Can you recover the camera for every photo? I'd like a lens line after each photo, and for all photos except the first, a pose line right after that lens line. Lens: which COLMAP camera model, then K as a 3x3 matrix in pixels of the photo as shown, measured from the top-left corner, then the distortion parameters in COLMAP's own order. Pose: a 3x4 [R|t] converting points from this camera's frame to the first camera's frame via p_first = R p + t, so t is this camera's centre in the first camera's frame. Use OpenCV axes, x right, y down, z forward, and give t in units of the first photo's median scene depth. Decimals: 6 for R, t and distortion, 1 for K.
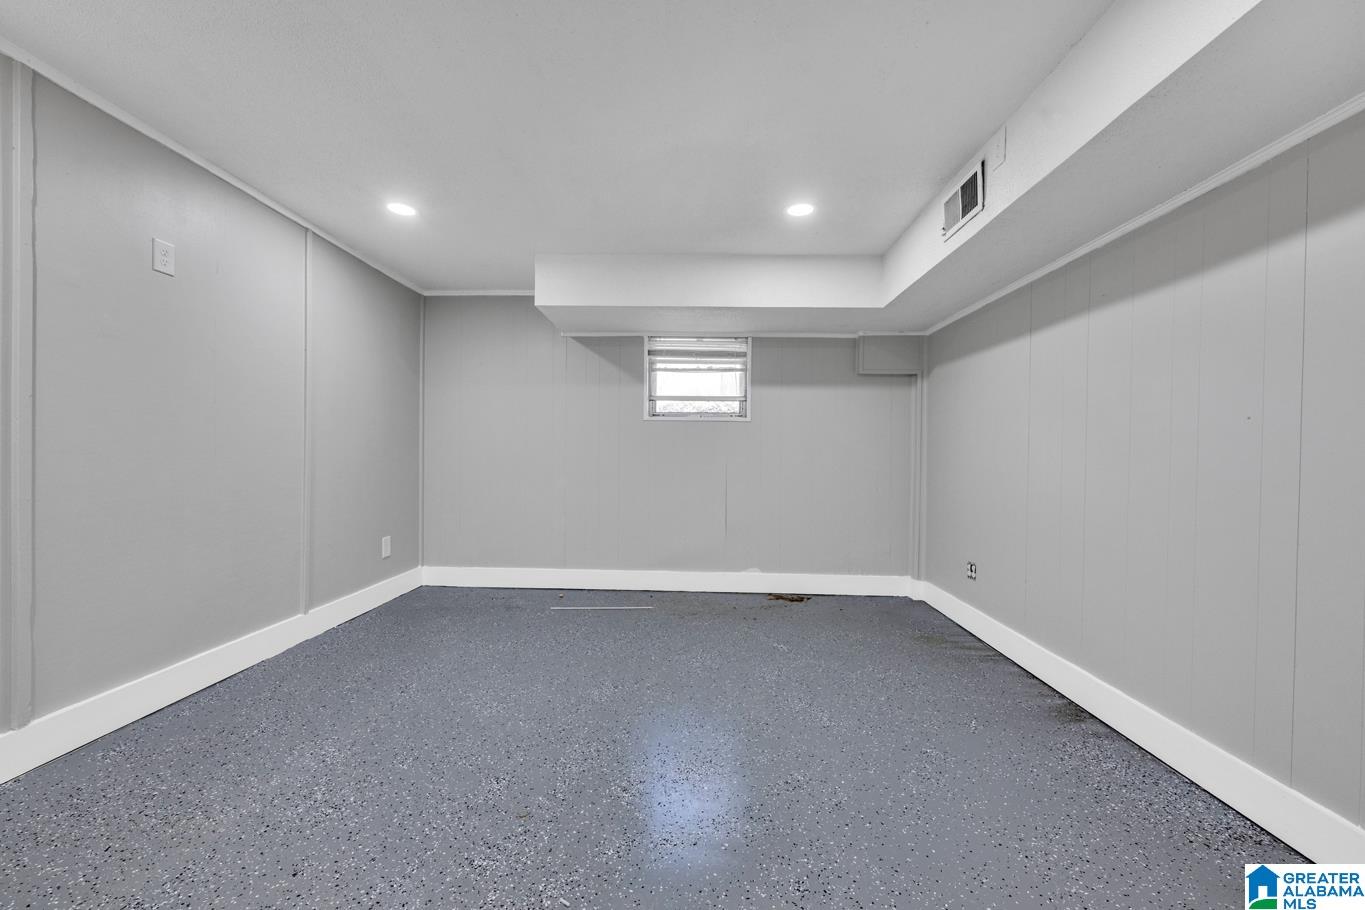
lens RADIAL K [[538.7, 0, 682.1], [0, 538.7, 458.9], [0, 0, 1]] dist [0.000496, -0.000202]
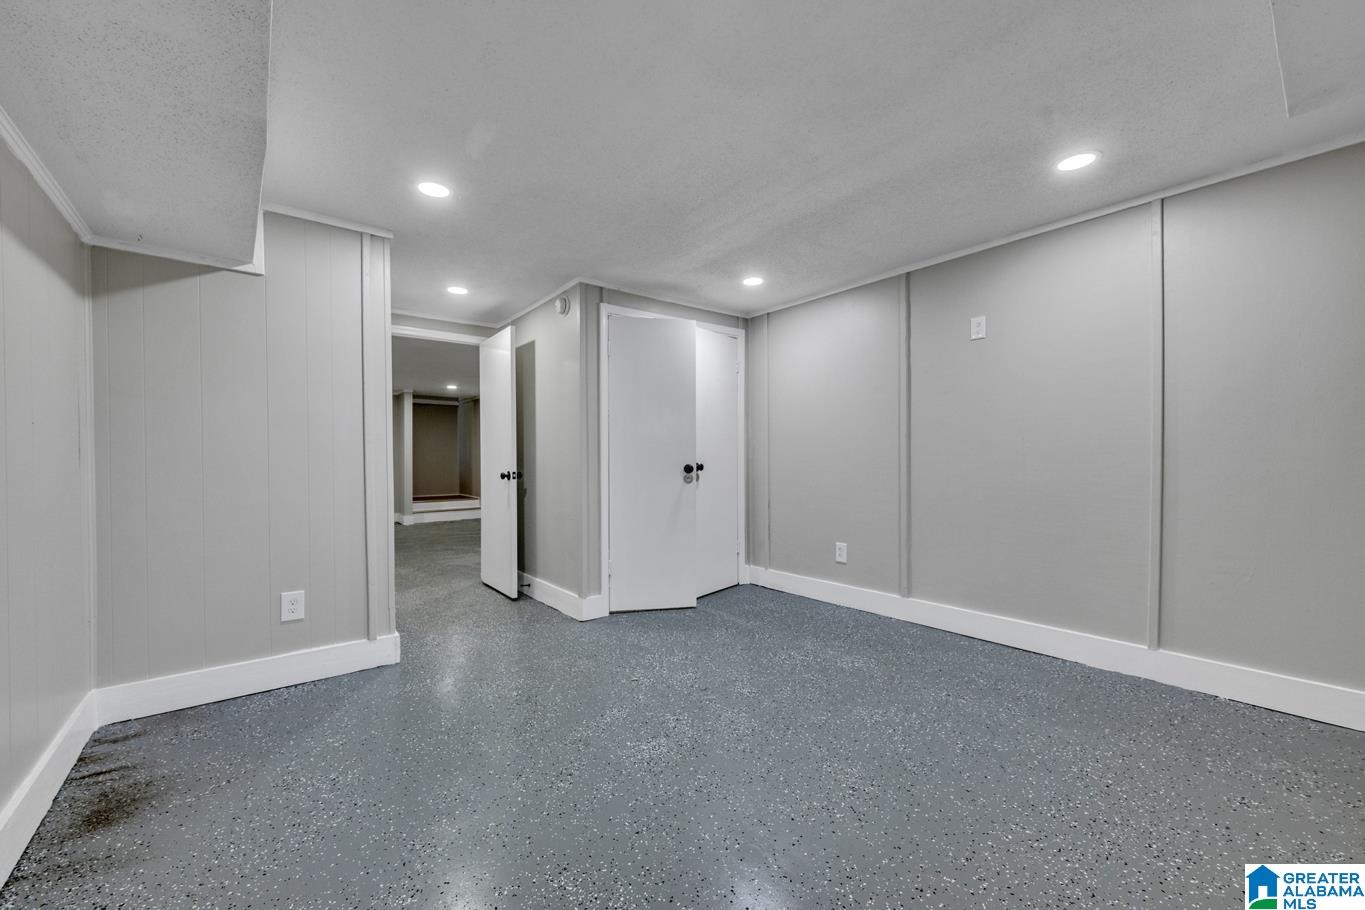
lens RADIAL K [[538.7, 0, 682.1], [0, 538.7, 458.9], [0, 0, 1]] dist [0.000496, -0.000202]
pose [[-0.761559, -0.009361, -0.648028, 0.532162], [-0.006801, 0.999956, -0.006452, -0.006958], [0.648060, -0.000507, -0.761589, 1.442738]]
